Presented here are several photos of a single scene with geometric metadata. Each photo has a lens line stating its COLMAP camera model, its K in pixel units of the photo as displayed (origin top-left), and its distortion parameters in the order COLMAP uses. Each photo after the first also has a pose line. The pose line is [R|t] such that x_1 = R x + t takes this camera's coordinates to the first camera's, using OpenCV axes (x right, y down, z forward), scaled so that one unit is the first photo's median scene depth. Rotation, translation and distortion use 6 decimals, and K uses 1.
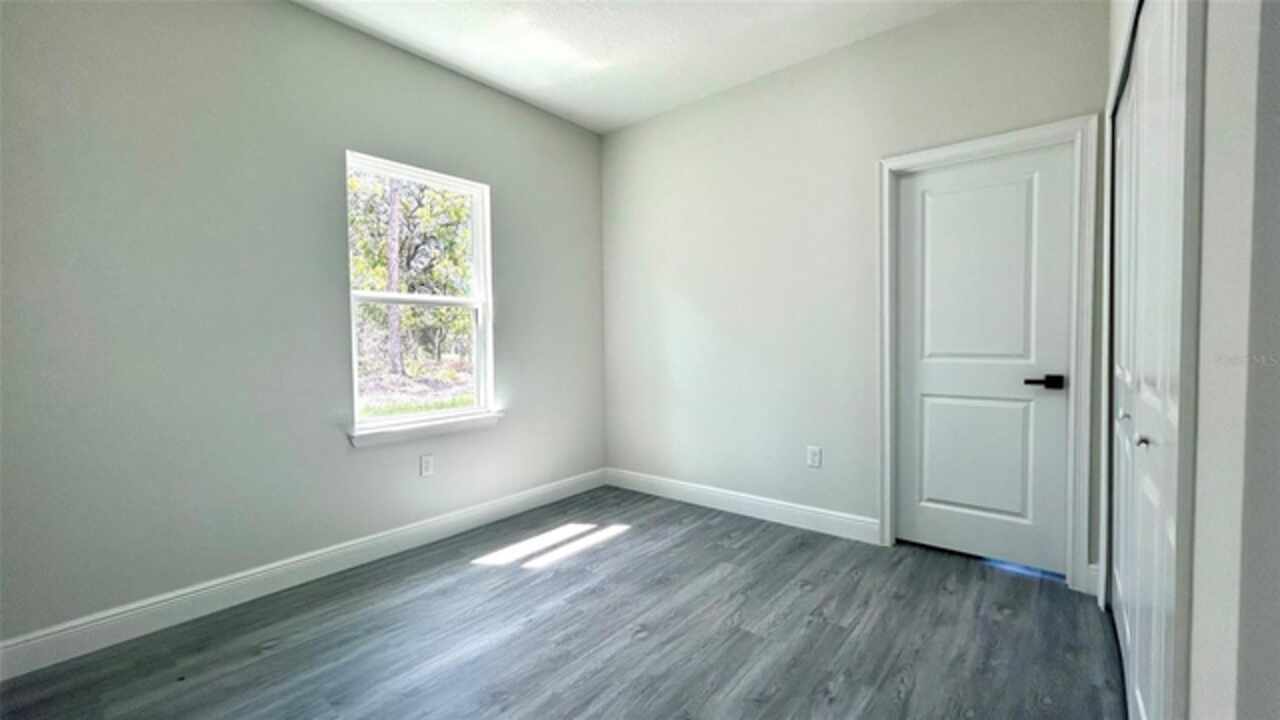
lens RADIAL K [[514.3, 0, 633.5], [0, 514.3, 359.2], [0, 0, 1]] dist [-0.006850, 0.001479]
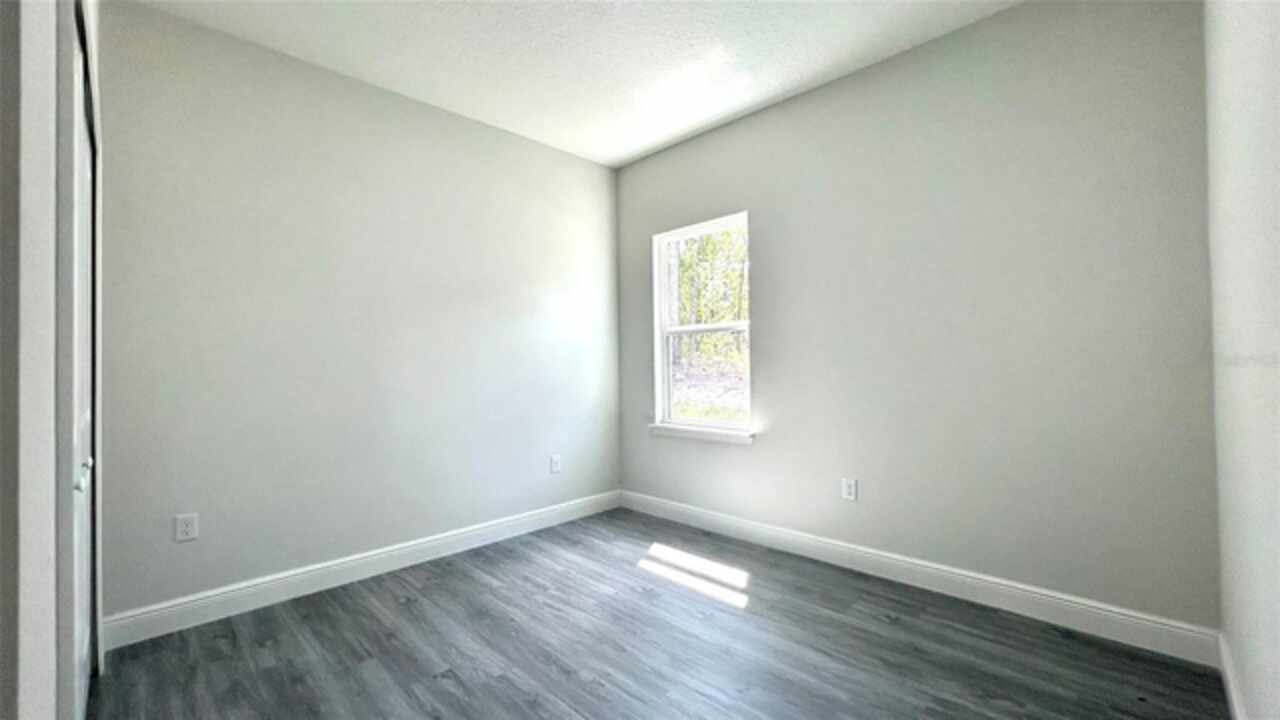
lens RADIAL K [[514.3, 0, 629.9], [0, 514.3, 355.7], [0, 0, 1]] dist [-0.006850, 0.001479]
pose [[-0.069974, 0.002458, -0.997546, 0.832028], [-0.023627, 0.999712, 0.004121, -0.052630], [0.997269, 0.023858, -0.069896, 0.922183]]
